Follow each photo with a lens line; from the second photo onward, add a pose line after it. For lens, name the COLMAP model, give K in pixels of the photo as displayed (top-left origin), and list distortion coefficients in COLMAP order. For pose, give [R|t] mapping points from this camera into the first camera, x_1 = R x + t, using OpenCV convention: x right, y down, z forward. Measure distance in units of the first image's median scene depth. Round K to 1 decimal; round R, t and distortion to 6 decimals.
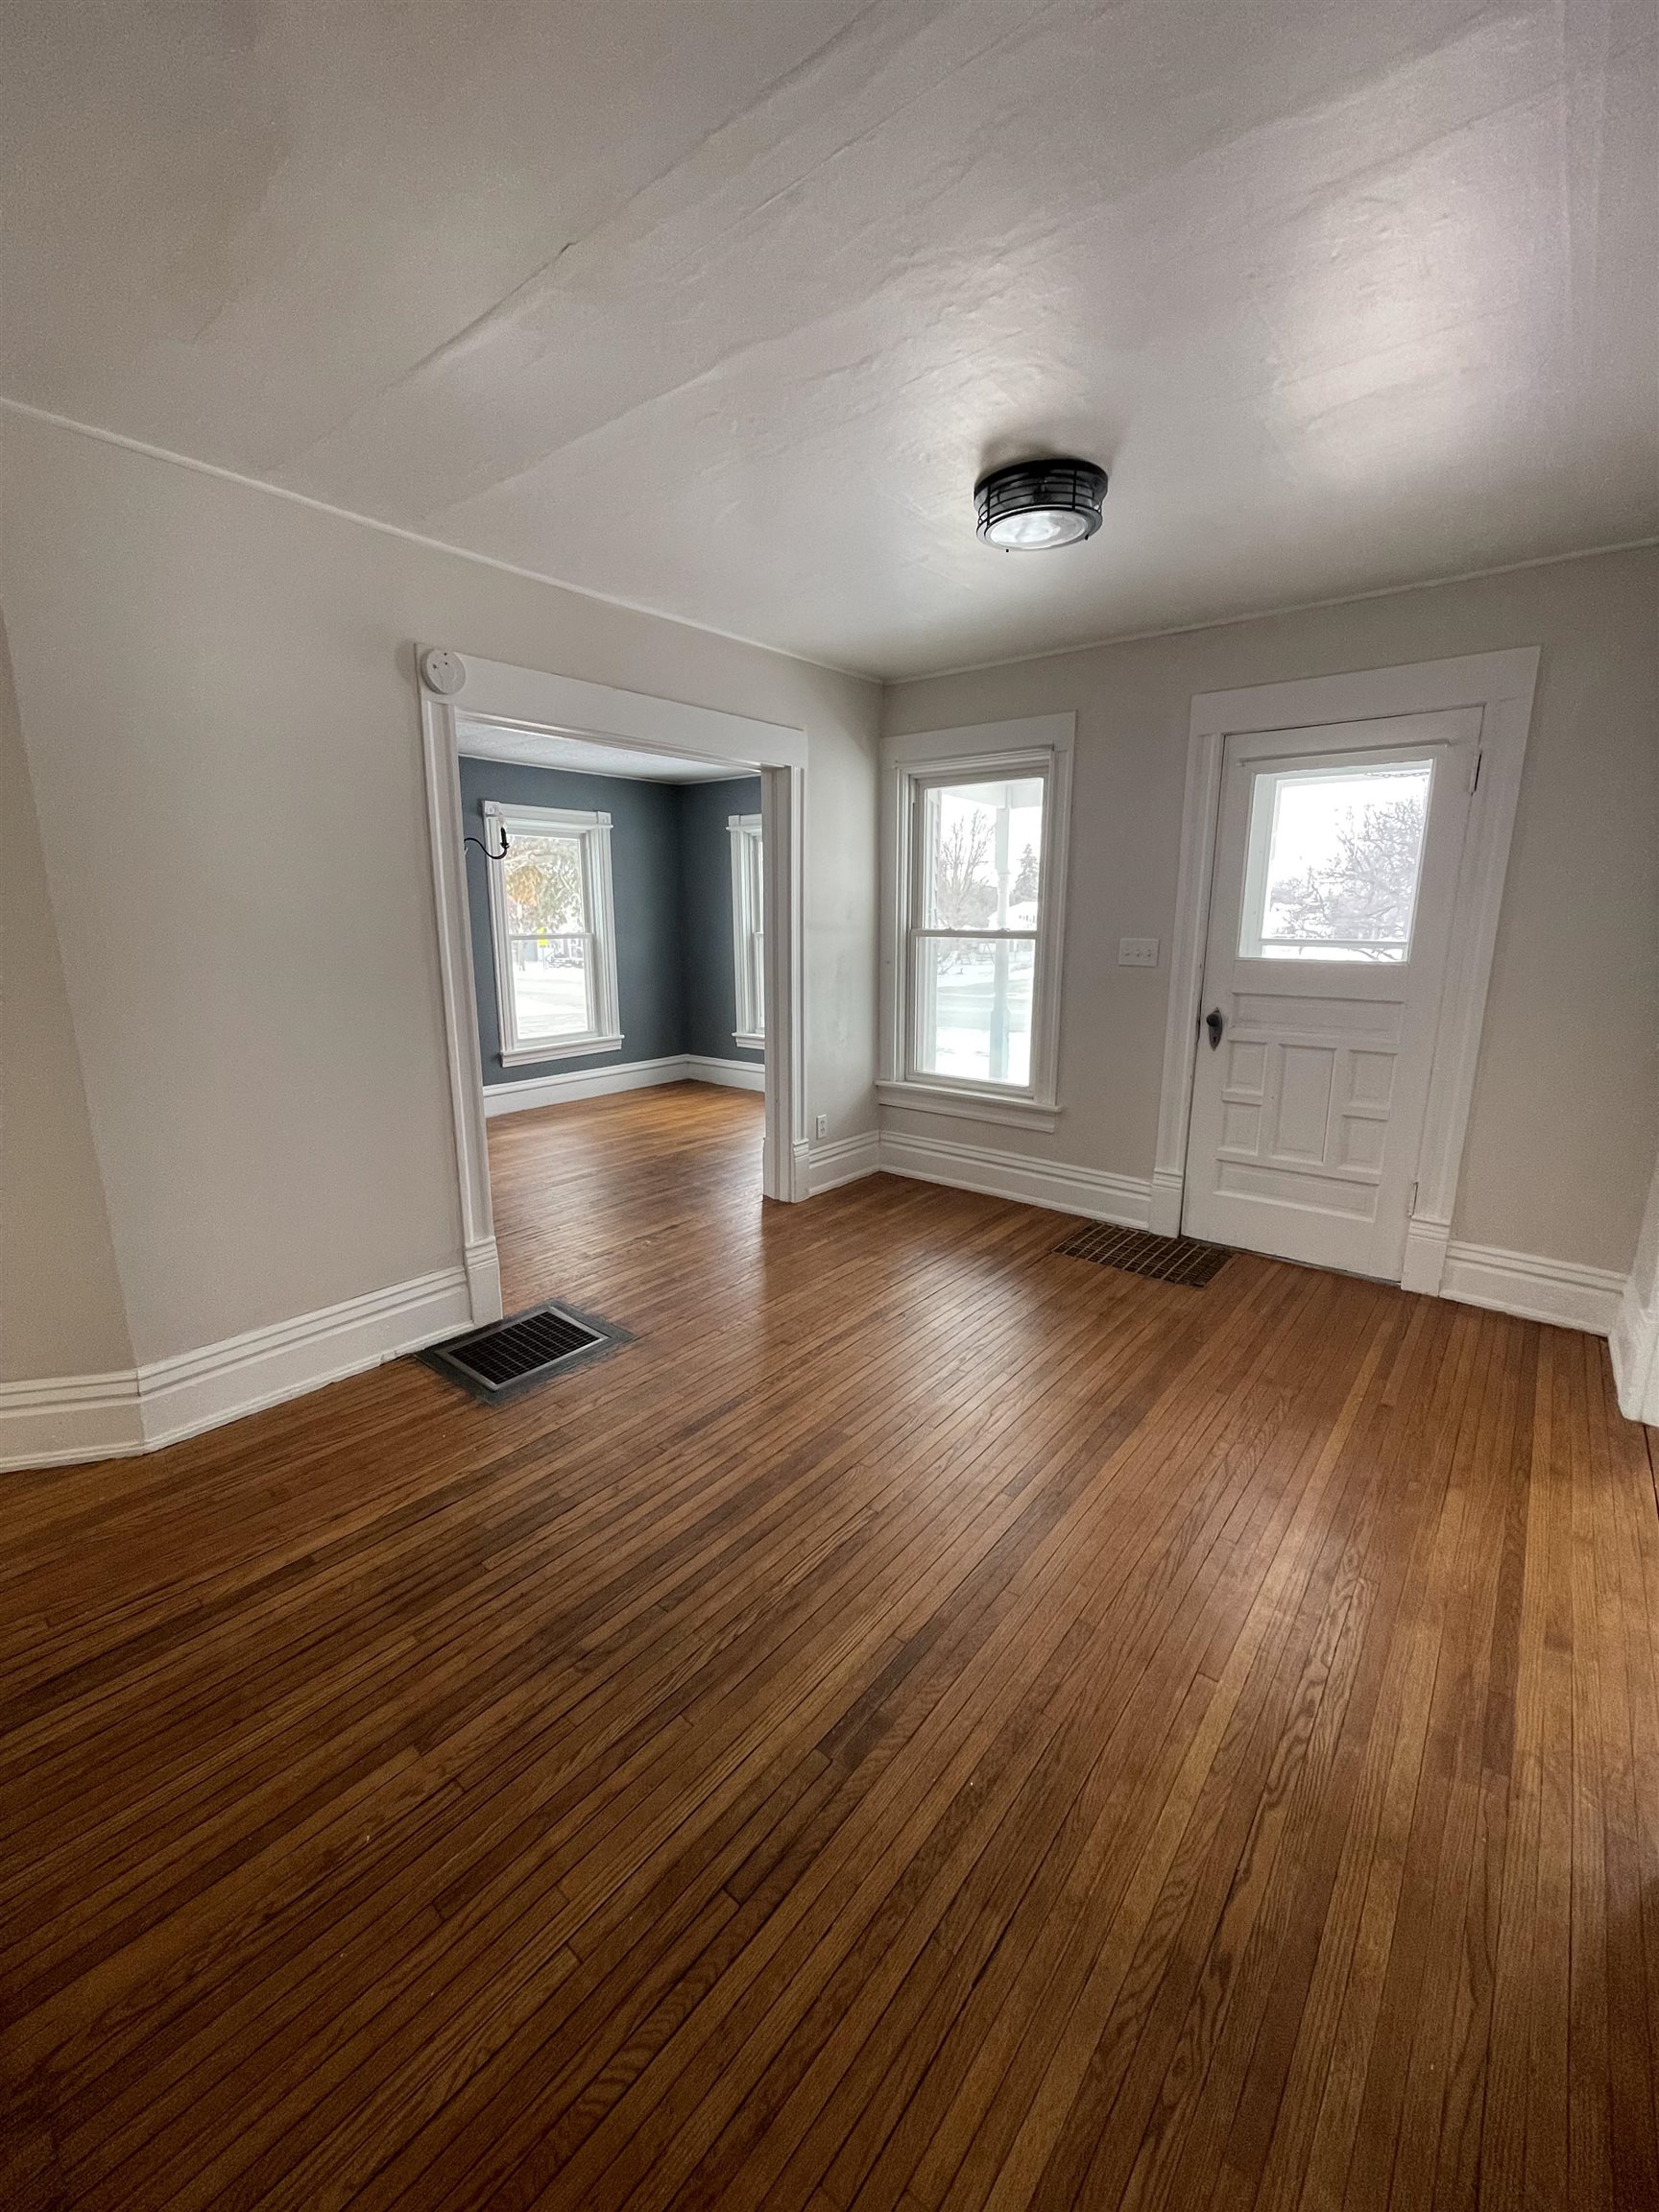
lens RADIAL K [[888.9, 0, 833.5], [0, 888.9, 1102.6], [0, 0, 1]] dist [0.012437, -0.005381]
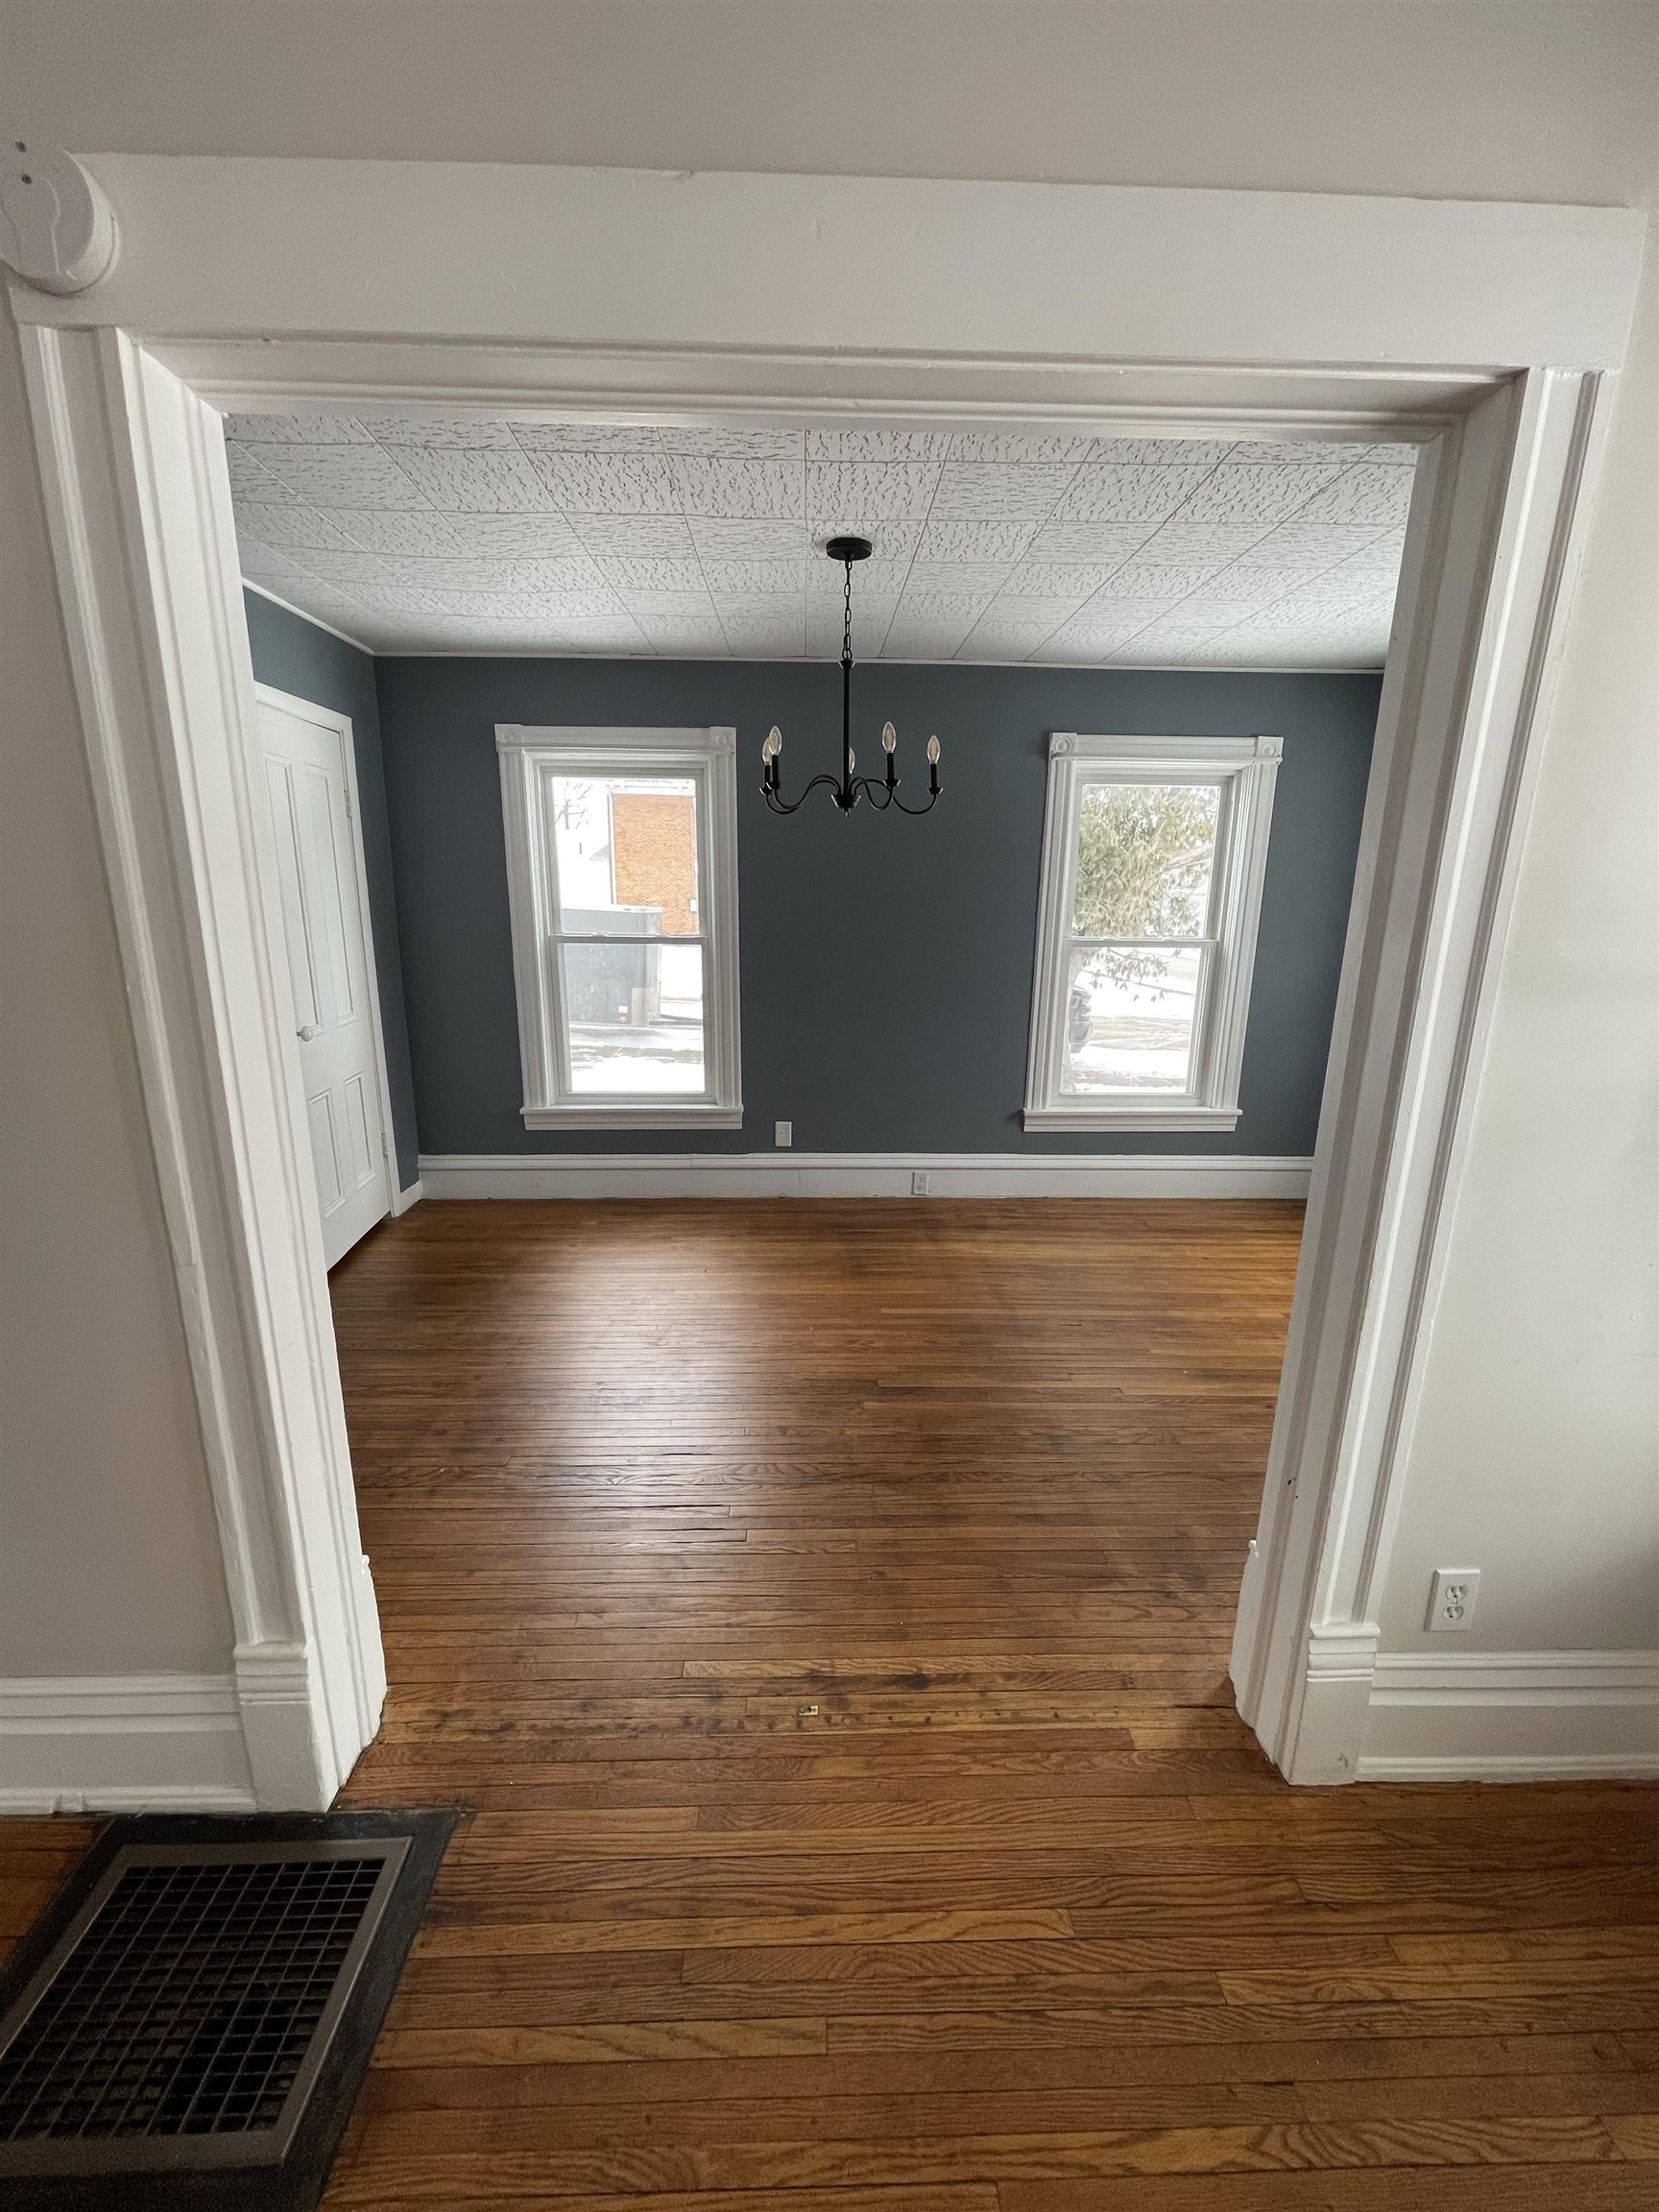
lens RADIAL K [[888.9, 0, 833.5], [0, 888.9, 1102.6], [0, 0, 1]] dist [0.012437, -0.005381]
pose [[0.650120, 0.184839, -0.737006, 0.047374], [-0.174109, 0.980392, 0.092296, -0.142871], [0.739615, 0.068316, 0.669554, 0.625039]]
